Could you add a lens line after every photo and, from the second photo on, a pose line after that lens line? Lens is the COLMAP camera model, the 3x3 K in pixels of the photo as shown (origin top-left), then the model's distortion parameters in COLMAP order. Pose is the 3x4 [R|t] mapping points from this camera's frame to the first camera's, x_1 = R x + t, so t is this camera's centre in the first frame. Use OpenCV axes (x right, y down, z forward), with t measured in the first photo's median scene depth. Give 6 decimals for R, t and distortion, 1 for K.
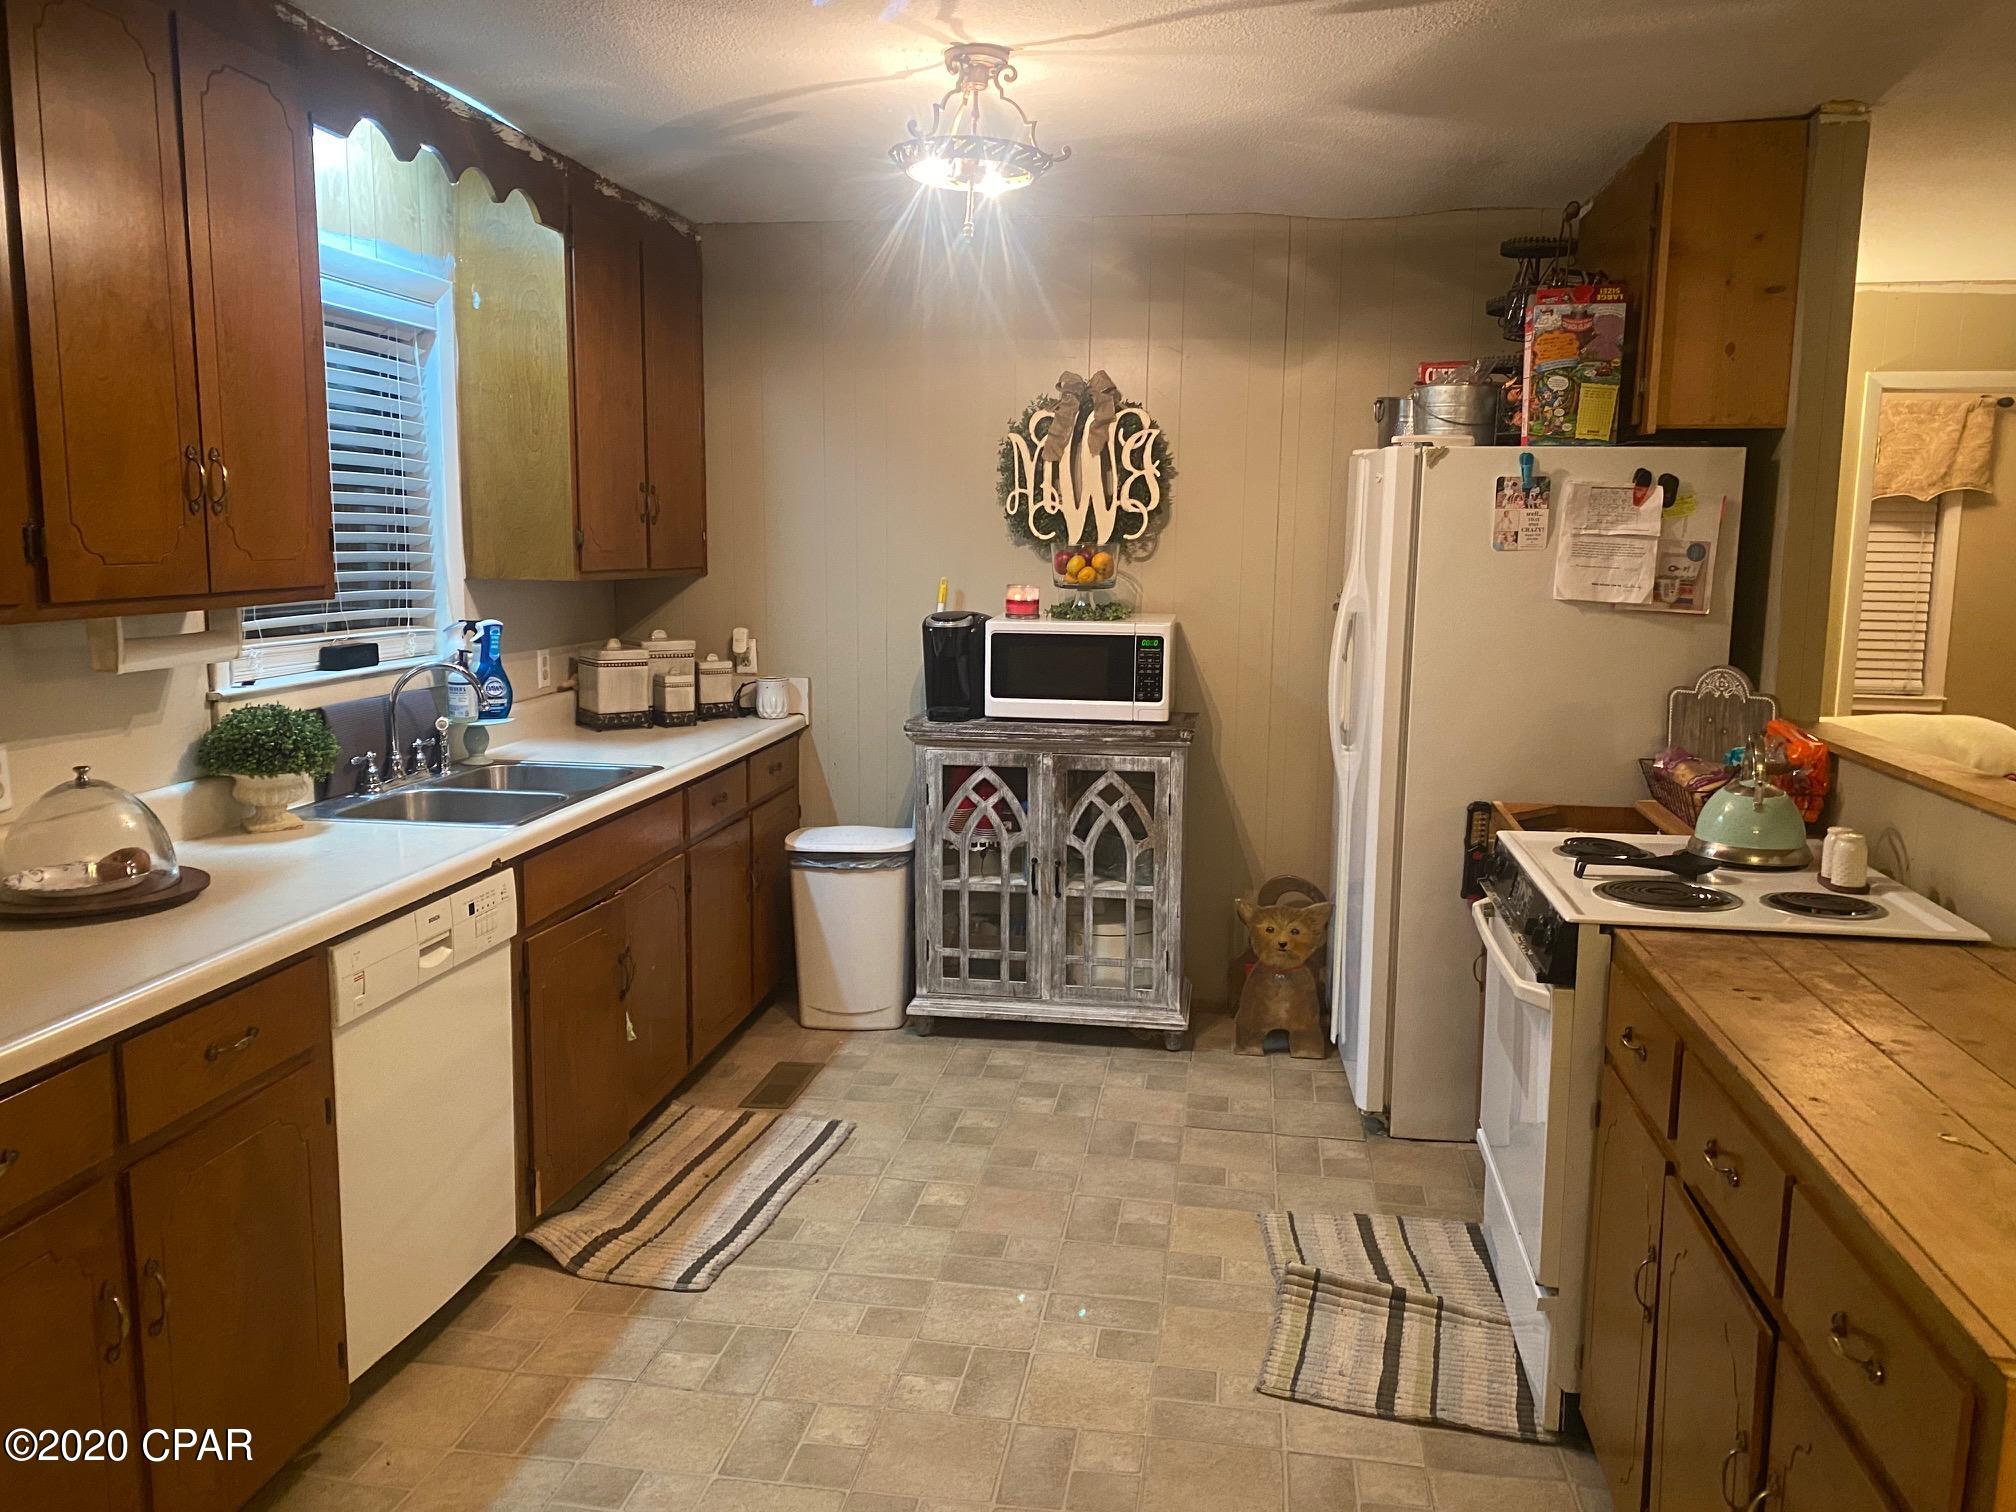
lens RADIAL K [[1550.9, 0, 1003.0], [0, 1550.9, 760.0], [0, 0, 1]] dist [0.043733, -0.039129]
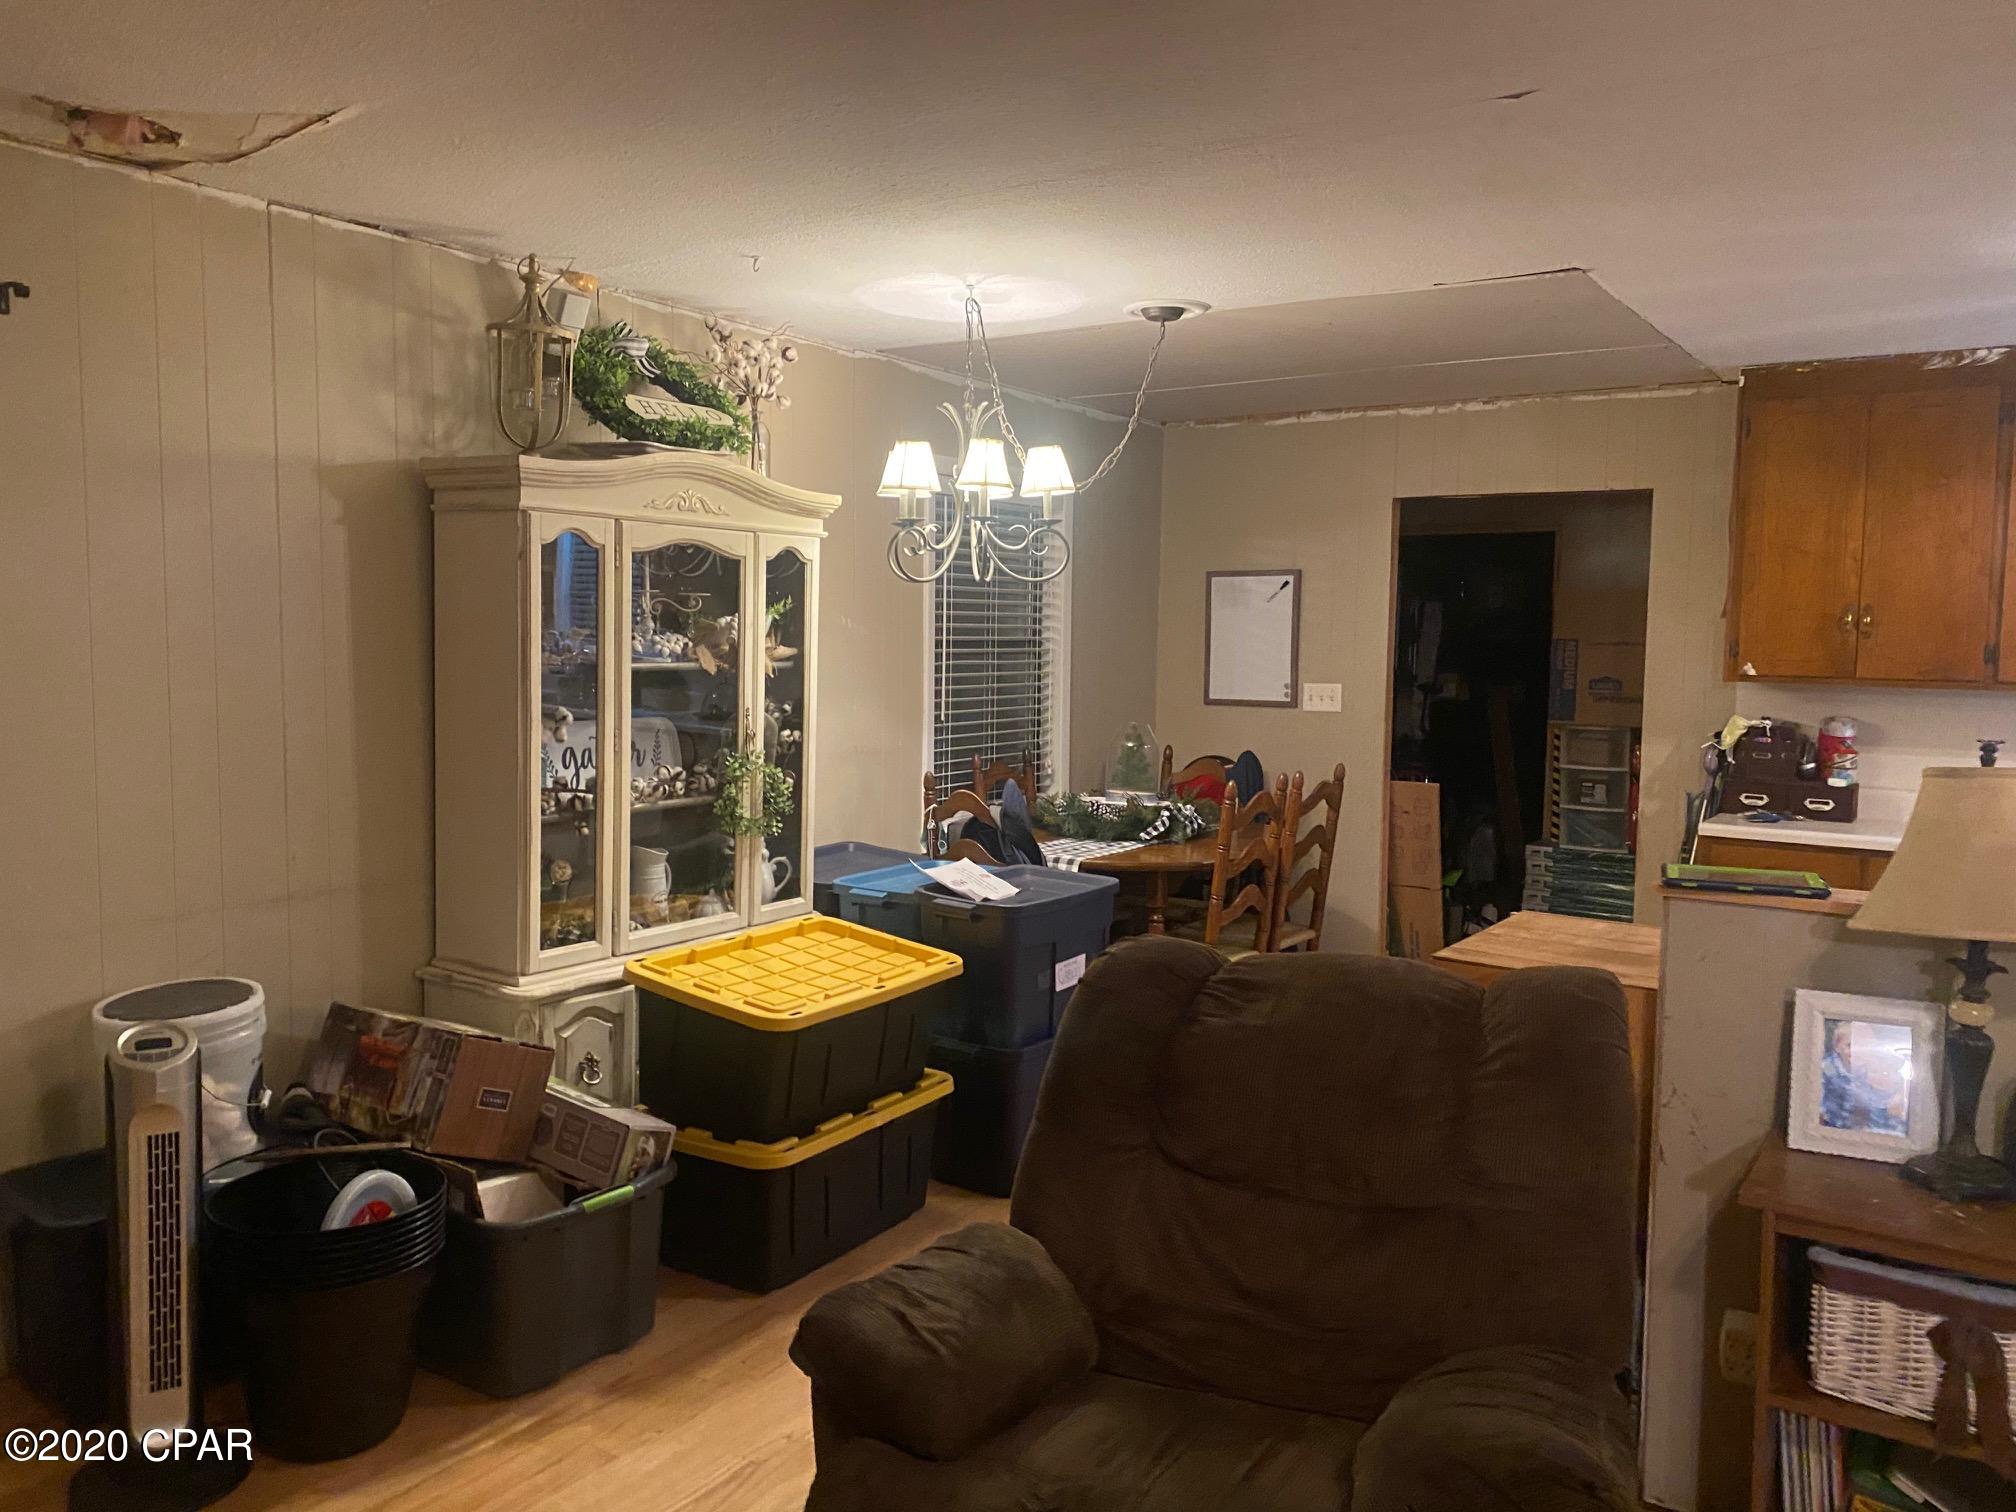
lens RADIAL K [[1550.9, 0, 1020.9], [0, 1550.9, 749.0], [0, 0, 1]] dist [0.043733, -0.039129]
pose [[-0.416510, 0.049245, -0.907796, 0.974640], [-0.152239, 0.980654, 0.123046, -0.034112], [0.896294, 0.189452, -0.400955, 0.329670]]
